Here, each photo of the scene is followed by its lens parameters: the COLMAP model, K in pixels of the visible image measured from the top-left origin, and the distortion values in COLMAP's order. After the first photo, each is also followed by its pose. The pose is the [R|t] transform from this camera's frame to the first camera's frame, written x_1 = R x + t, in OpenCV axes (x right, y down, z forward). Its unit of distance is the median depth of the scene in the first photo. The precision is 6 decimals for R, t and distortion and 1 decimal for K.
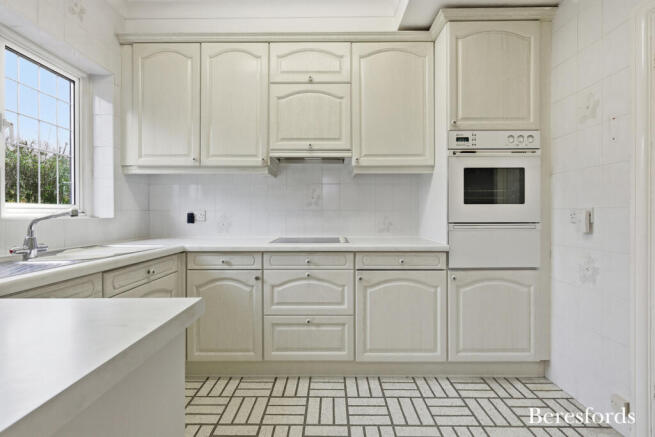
lens RADIAL K [[290.1, 0, 328.3], [0, 290.1, 215.7], [0, 0, 1]] dist [0.001059, -0.000547]
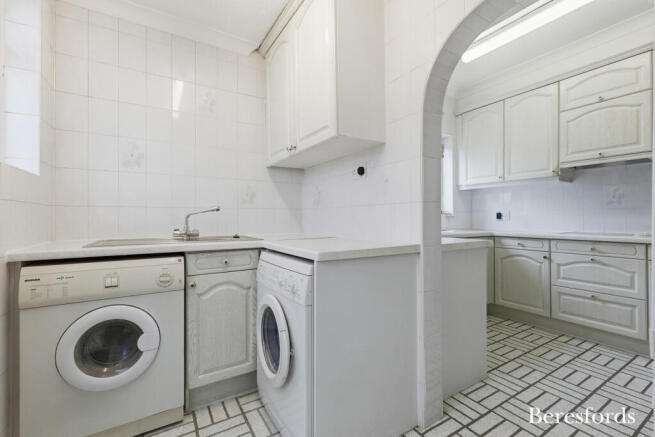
lens RADIAL K [[290.1, 0, 326.6], [0, 290.1, 216.9], [0, 0, 1]] dist [0.001059, -0.000547]
pose [[0.533453, -0.004109, -0.845819, 0.375084], [0.000622, 0.999990, -0.004466, 0.022918], [0.845829, 0.001856, 0.533451, -0.642441]]
